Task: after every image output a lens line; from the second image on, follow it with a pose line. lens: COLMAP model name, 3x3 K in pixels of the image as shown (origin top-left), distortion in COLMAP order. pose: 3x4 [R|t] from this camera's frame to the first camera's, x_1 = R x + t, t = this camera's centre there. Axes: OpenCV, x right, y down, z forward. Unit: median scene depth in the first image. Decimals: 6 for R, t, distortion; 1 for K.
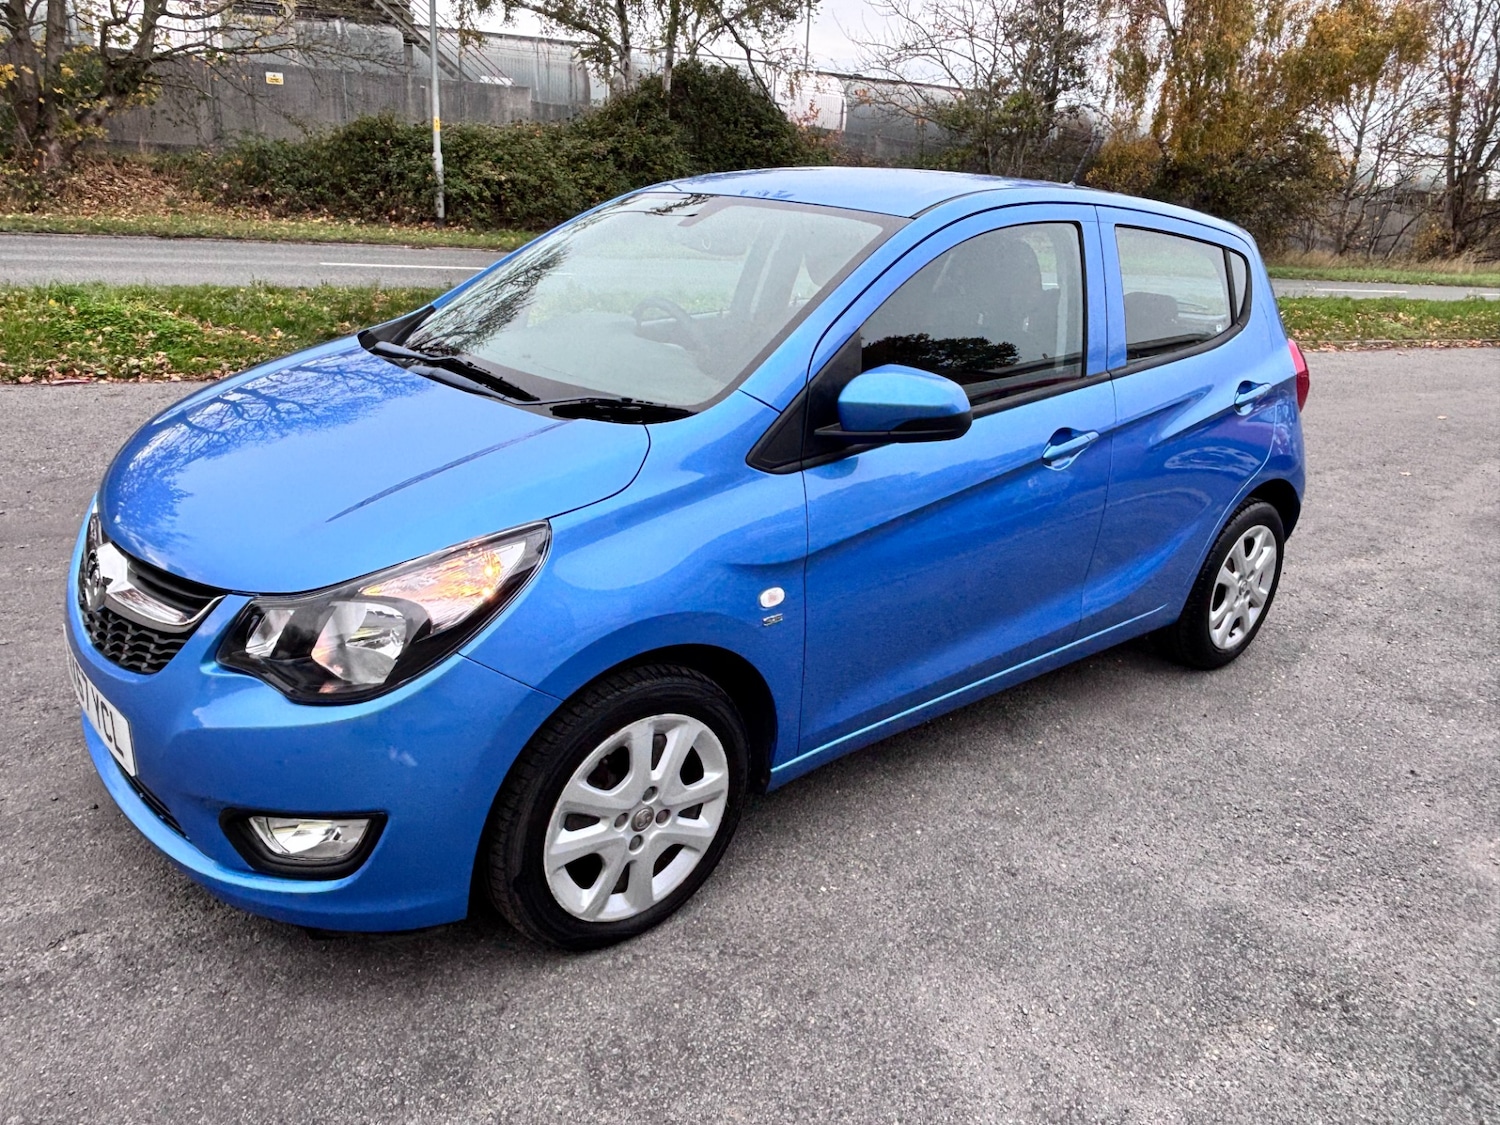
lens RADIAL K [[1077.0, 0, 739.5], [0, 1077.0, 566.2], [0, 0, 1]] dist [0.021594, -0.037188]
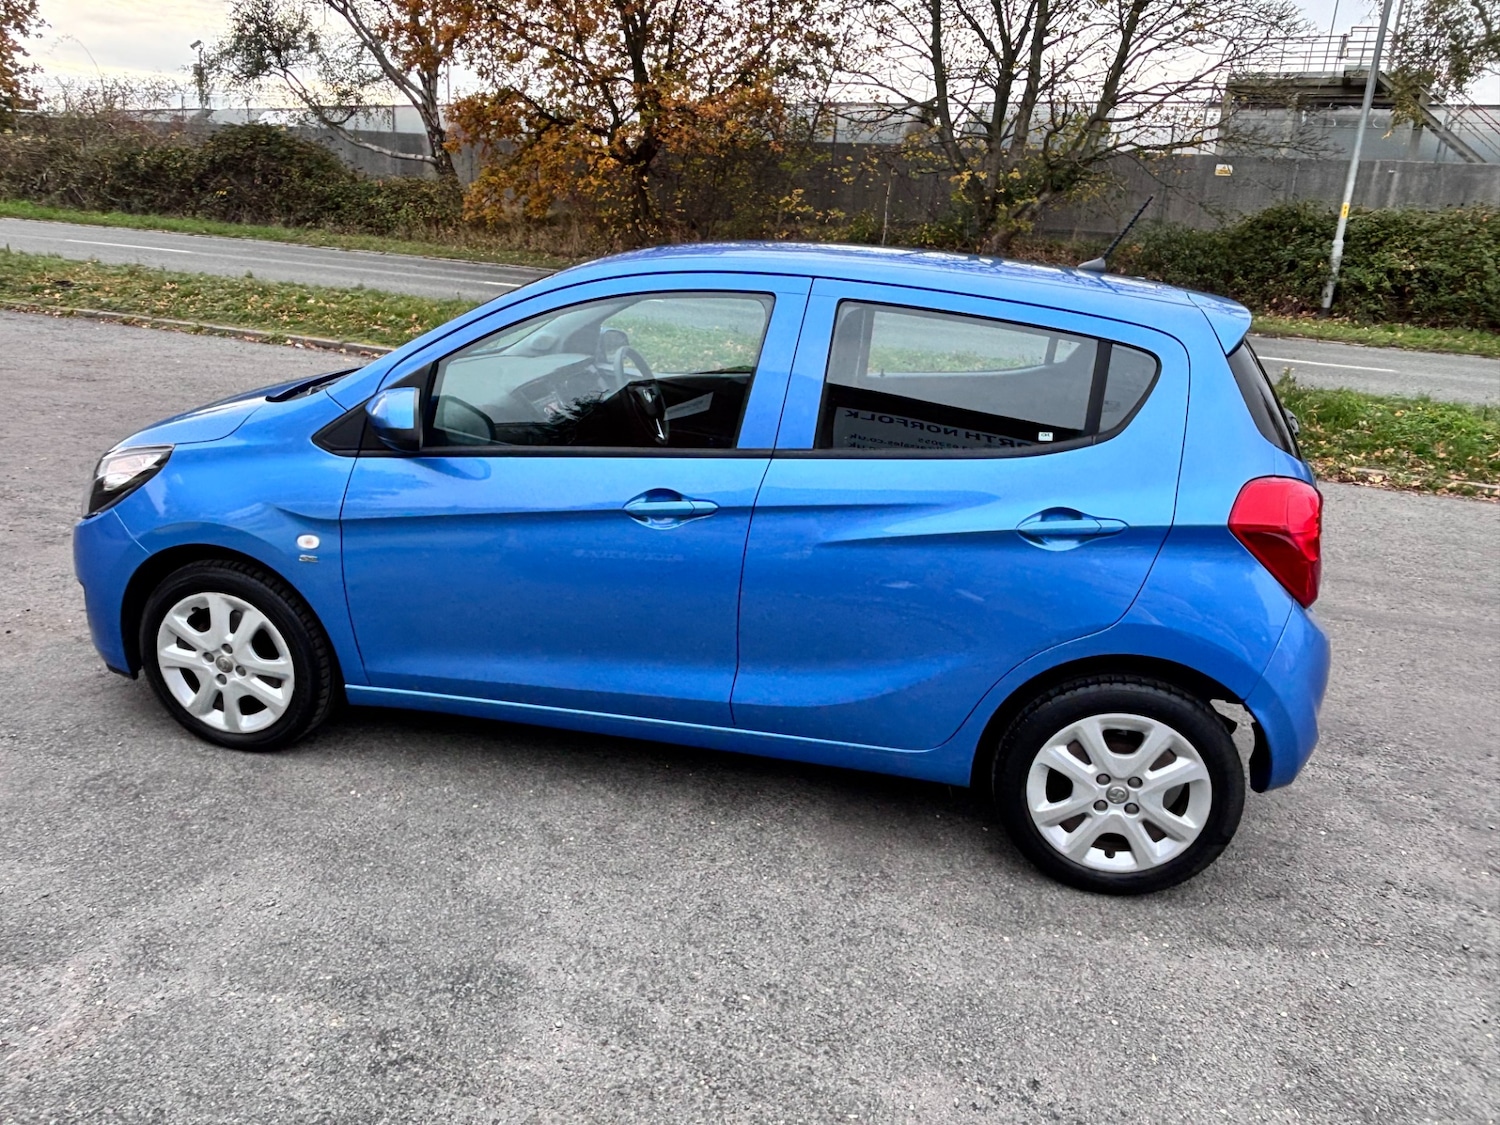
lens RADIAL K [[1077.0, 0, 732.7], [0, 1077.0, 569.0], [0, 0, 1]] dist [0.021594, -0.037188]
pose [[0.621332, 0.222128, -0.751402, 0.153094], [-0.276484, 0.959443, 0.055005, -0.017732], [0.733146, 0.173574, 0.657548, 0.054925]]
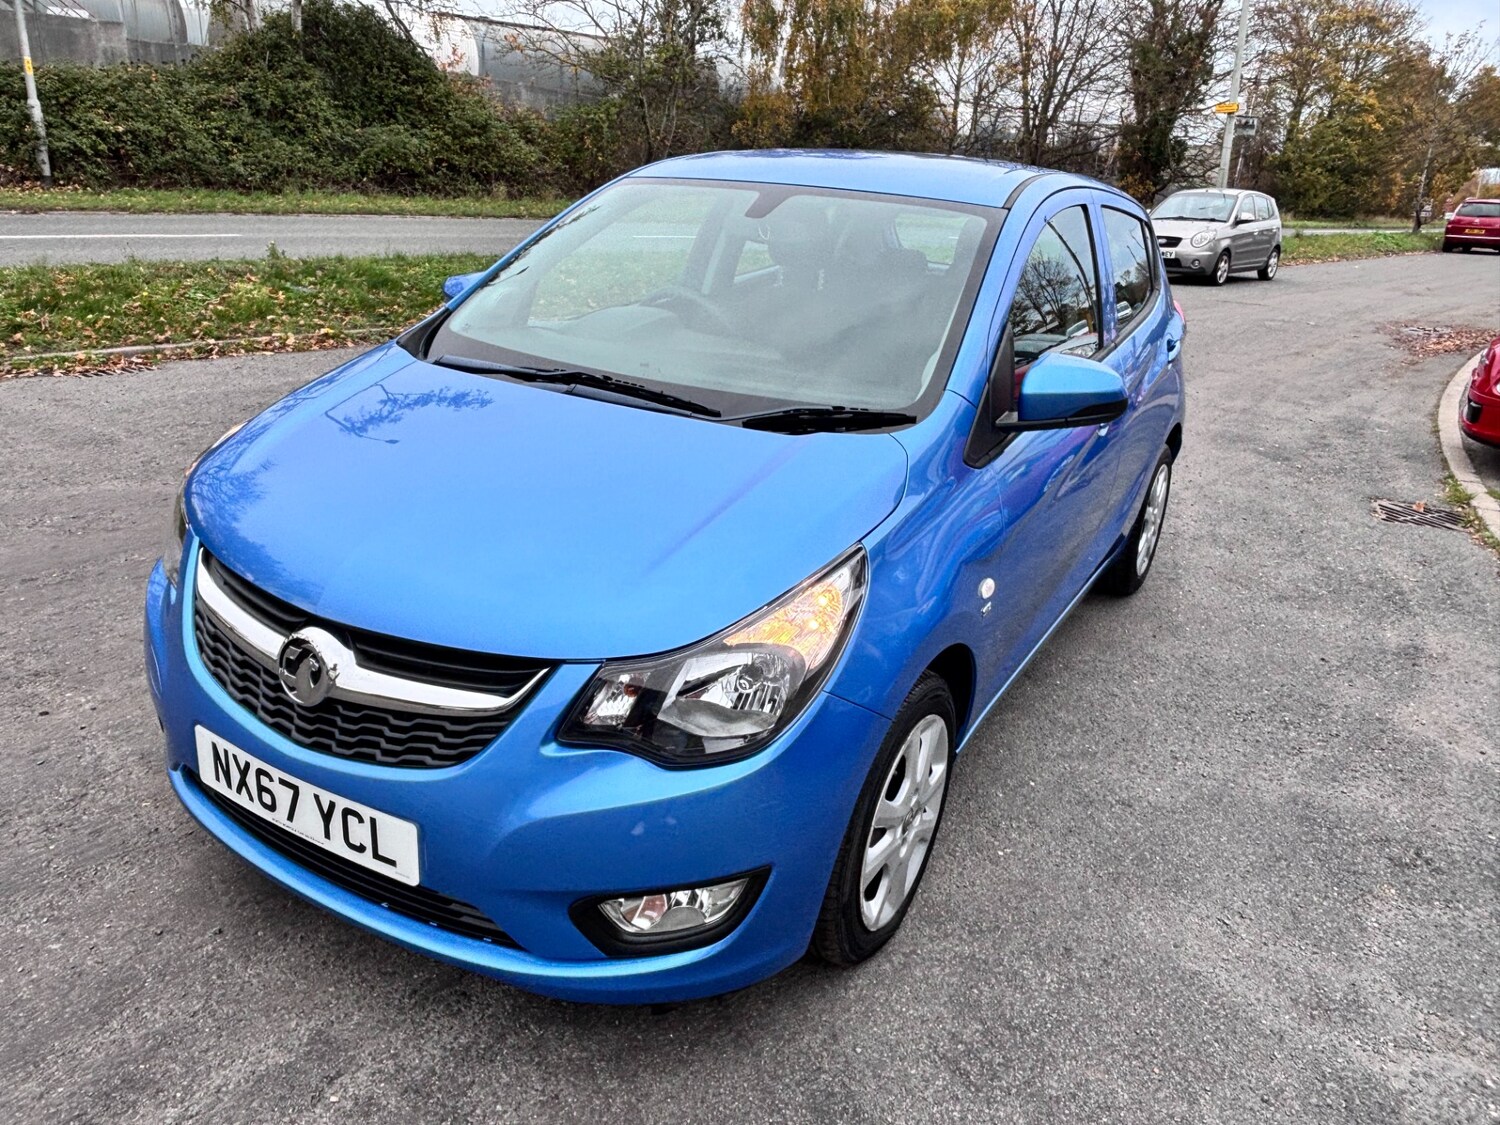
lens RADIAL K [[1077.0, 0, 741.6], [0, 1077.0, 567.0], [0, 0, 1]] dist [0.021594, -0.037188]
pose [[0.944082, -0.120148, 0.307041, -0.055753], [0.106444, 0.992442, 0.061060, -0.008766], [-0.312056, -0.024963, 0.949736, 0.009775]]
